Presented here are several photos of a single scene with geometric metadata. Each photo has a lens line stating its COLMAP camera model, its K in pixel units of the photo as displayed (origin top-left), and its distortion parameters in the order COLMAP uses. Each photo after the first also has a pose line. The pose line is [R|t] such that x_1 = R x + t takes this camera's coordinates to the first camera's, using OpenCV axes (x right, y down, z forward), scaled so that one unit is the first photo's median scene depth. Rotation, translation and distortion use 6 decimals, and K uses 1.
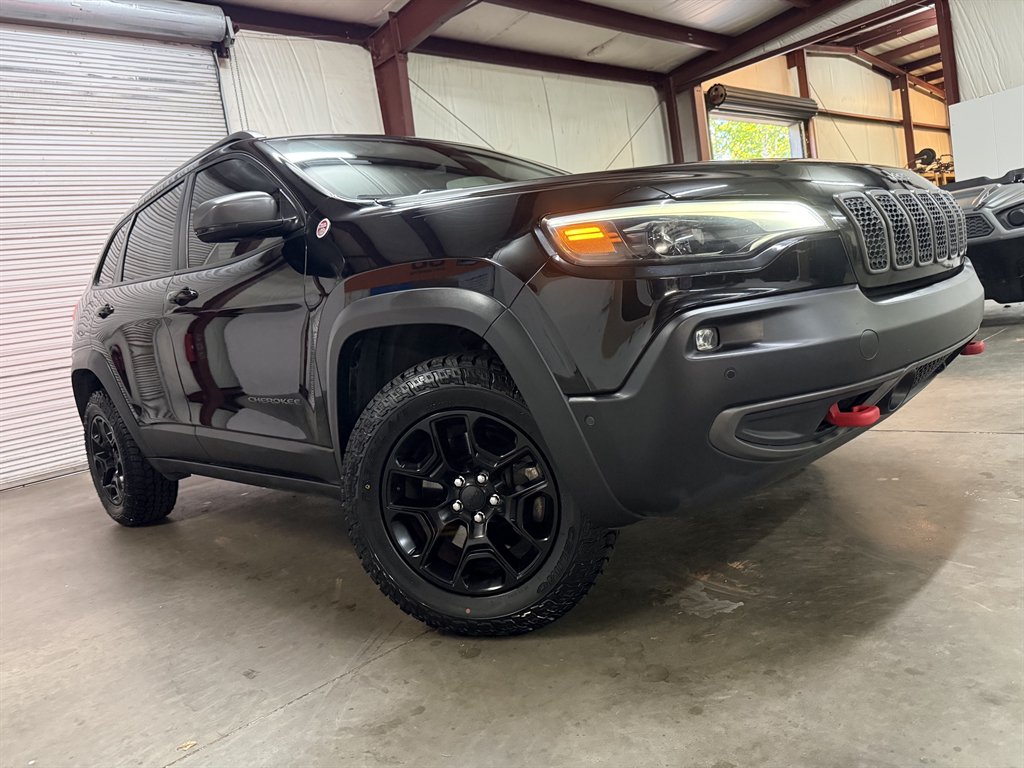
lens RADIAL K [[724.7, 0, 514.9], [0, 724.7, 378.0], [0, 0, 1]] dist [0.015503, -0.028597]
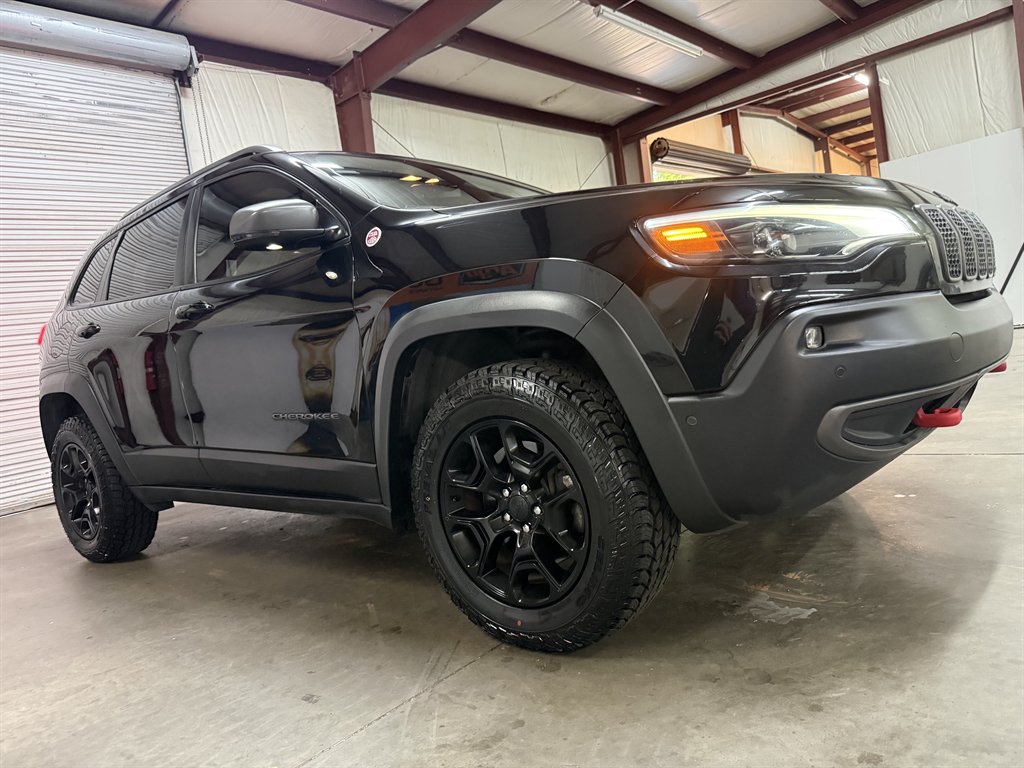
lens RADIAL K [[724.7, 0, 513.3], [0, 724.7, 385.6], [0, 0, 1]] dist [0.015503, -0.028597]
pose [[0.995546, 0.007575, 0.093974, -0.166989], [-0.002463, 0.998516, -0.054395, 0.047044], [-0.094247, 0.053921, 0.994088, 0.019069]]
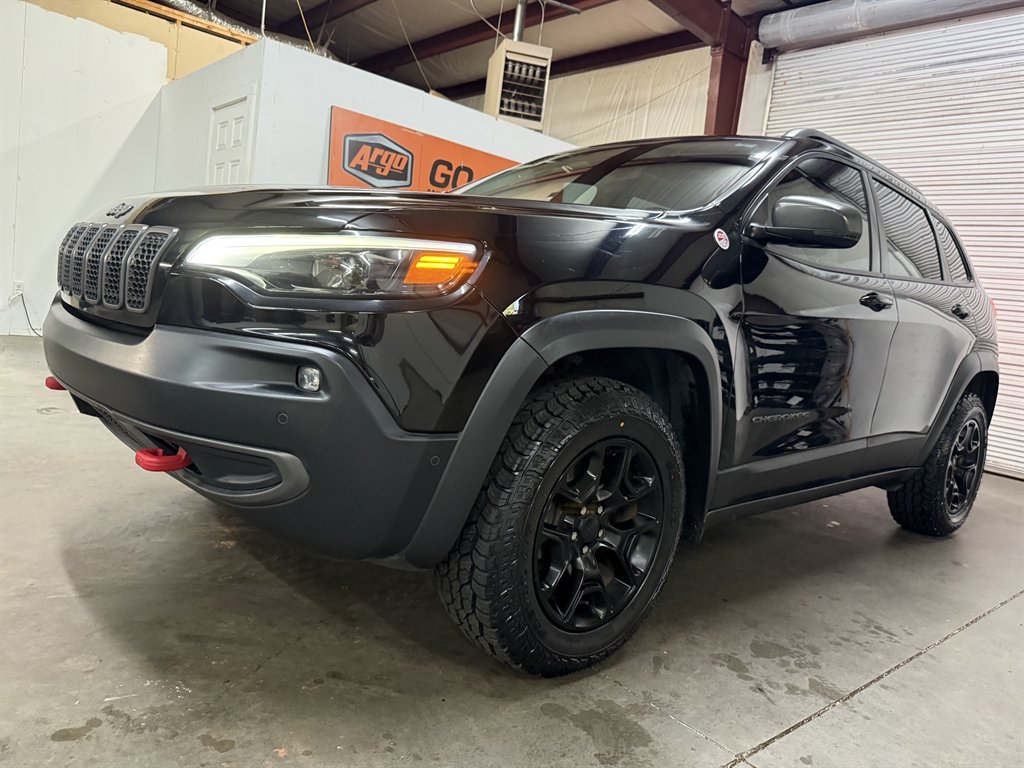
lens RADIAL K [[724.7, 0, 509.9], [0, 724.7, 381.1], [0, 0, 1]] dist [0.015503, -0.028597]
pose [[-0.068638, 0.260706, -0.962975, 1.235969], [-0.219478, 0.937658, 0.269495, -0.365417], [0.973200, 0.229849, -0.007139, 1.301604]]
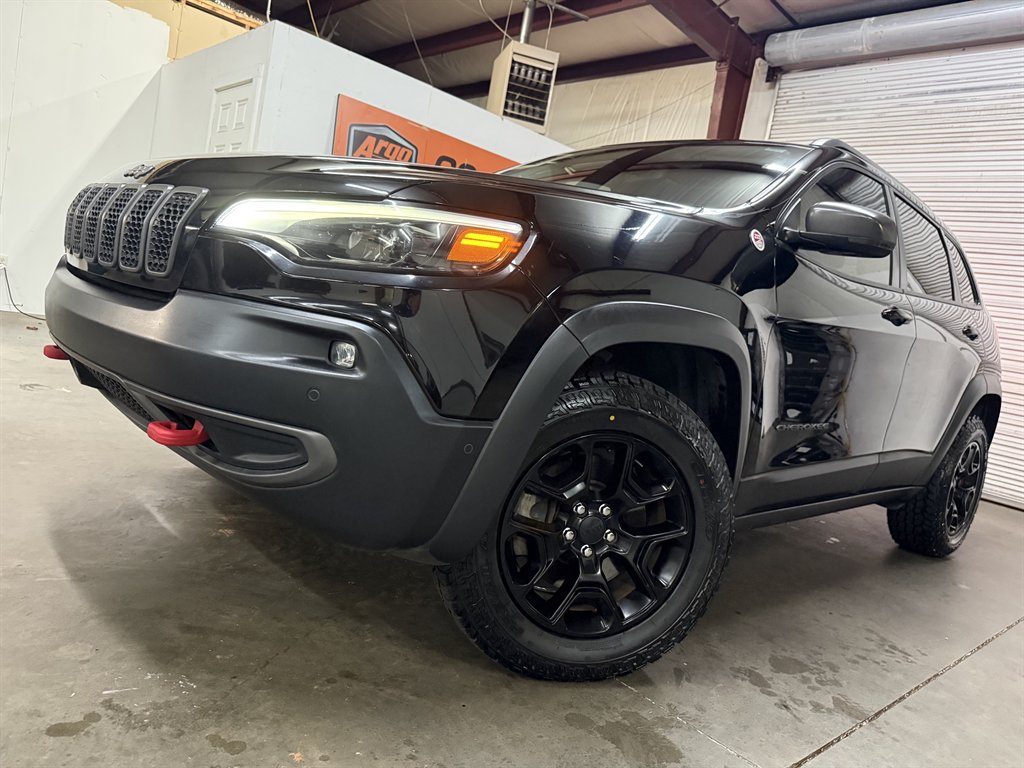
lens RADIAL K [[724.7, 0, 511.4], [0, 724.7, 375.3], [0, 0, 1]] dist [0.015503, -0.028597]
pose [[-0.049600, 0.240775, -0.969313, 1.207236], [-0.274042, 0.929980, 0.245028, -0.322266], [0.960438, 0.277786, 0.019855, 1.246254]]
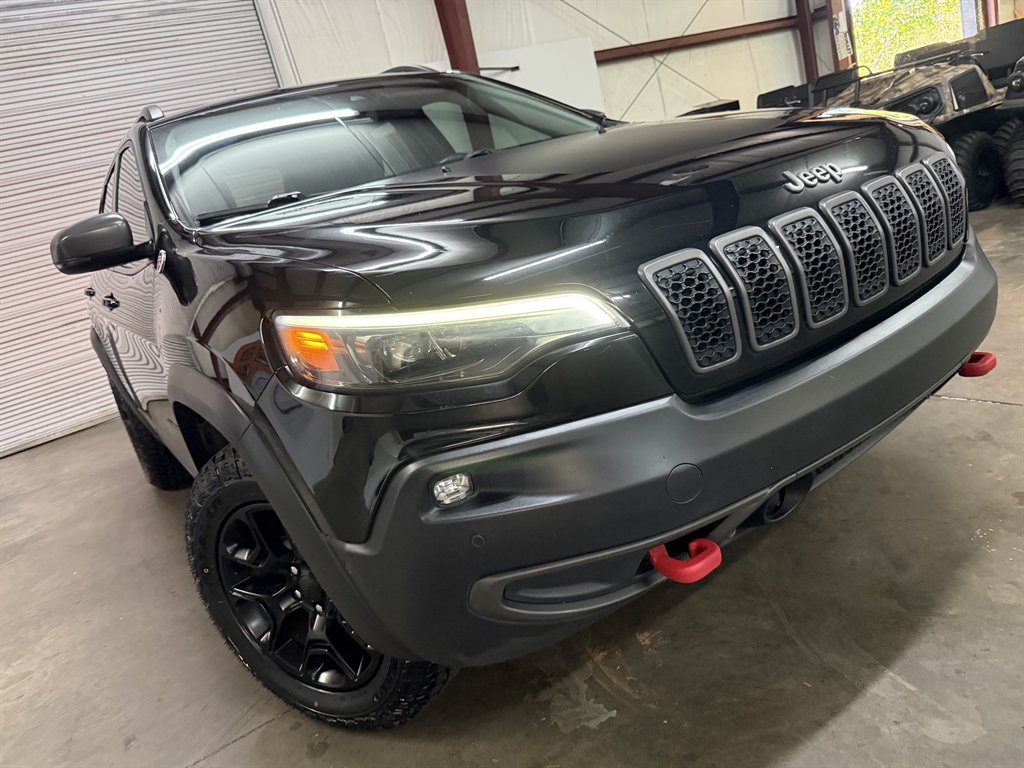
lens RADIAL K [[724.7, 0, 511.2], [0, 724.7, 388.0], [0, 0, 1]] dist [0.015503, -0.028597]
pose [[0.979014, -0.033532, -0.201013, 0.314478], [0.075271, 0.976121, 0.203767, -0.201341], [0.189380, -0.214622, 0.958161, 0.205631]]
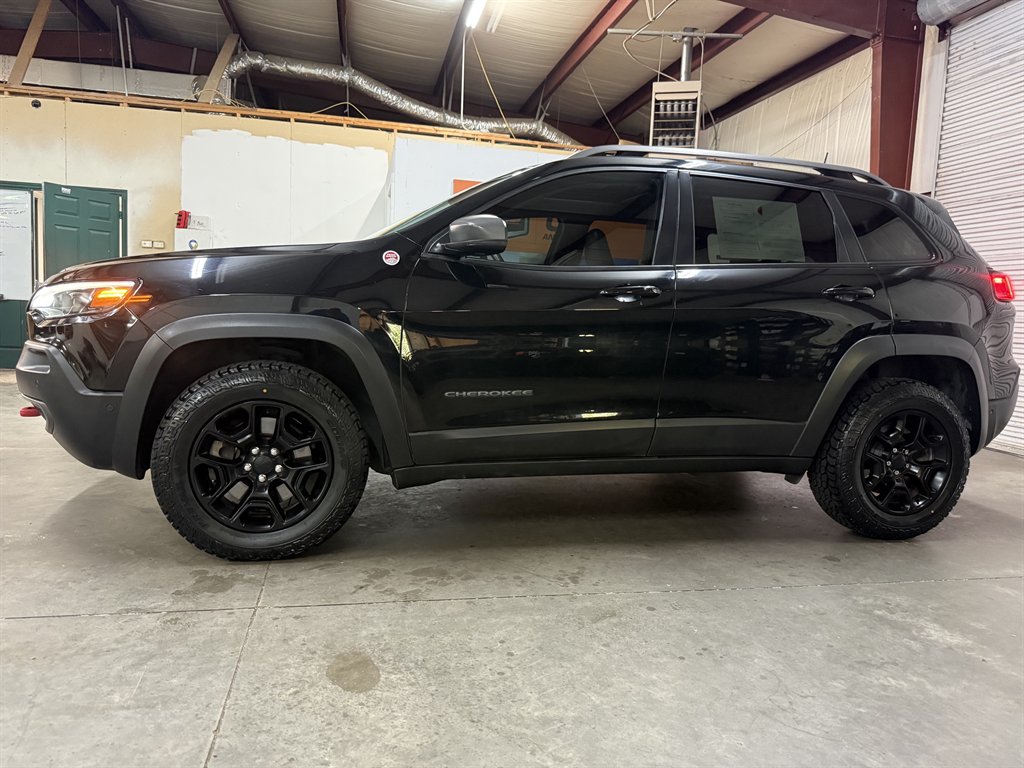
lens RADIAL K [[724.7, 0, 533.4], [0, 724.7, 385.4], [0, 0, 1]] dist [0.015503, -0.028597]
pose [[-0.508412, 0.220461, -0.832415, 1.228181], [-0.054780, 0.956434, 0.286765, -0.508724], [0.859370, 0.191394, -0.474185, 2.418049]]
